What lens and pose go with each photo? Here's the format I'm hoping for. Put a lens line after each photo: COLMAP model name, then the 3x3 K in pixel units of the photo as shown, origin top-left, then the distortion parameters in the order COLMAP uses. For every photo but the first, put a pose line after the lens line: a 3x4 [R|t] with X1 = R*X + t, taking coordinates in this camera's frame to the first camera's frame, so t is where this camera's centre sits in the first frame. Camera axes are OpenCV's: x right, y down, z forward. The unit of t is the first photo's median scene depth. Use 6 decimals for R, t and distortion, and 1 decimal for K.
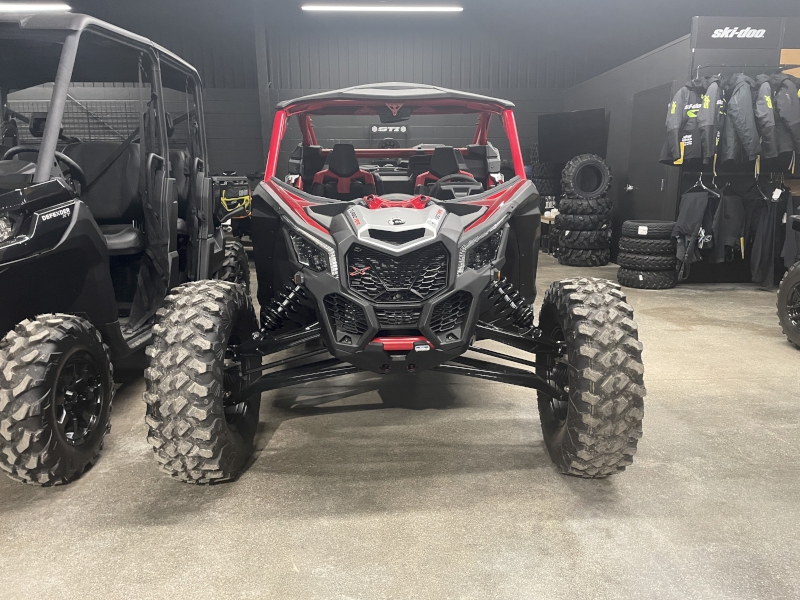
lens RADIAL K [[611.3, 0, 400.0], [0, 611.3, 300.0], [0, 0, 1]] dist [0.034186, -0.003503]
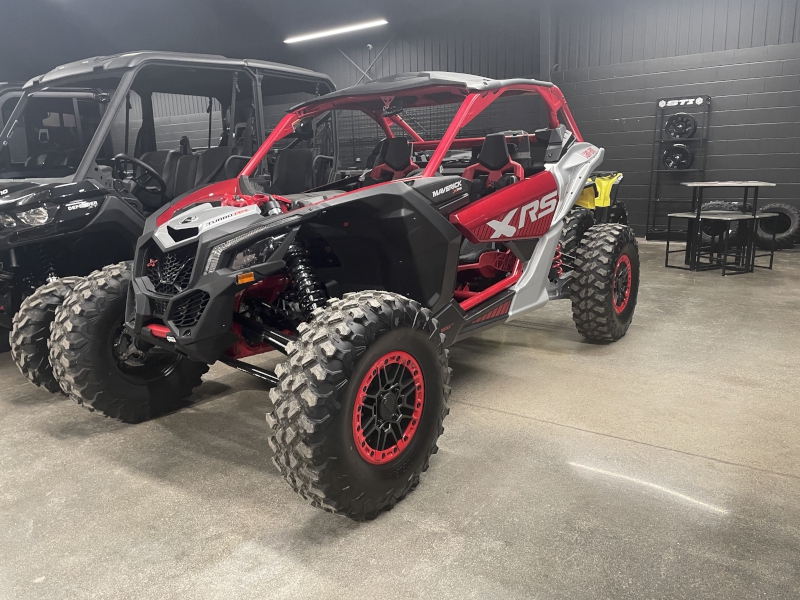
lens RADIAL K [[611.3, 0, 400.0], [0, 611.3, 300.0], [0, 0, 1]] dist [0.034186, -0.003503]
pose [[0.785403, 0.119609, -0.607319, 0.940798], [-0.101055, 0.992766, 0.064835, -0.095076], [0.610680, 0.010451, 0.791808, 0.361430]]
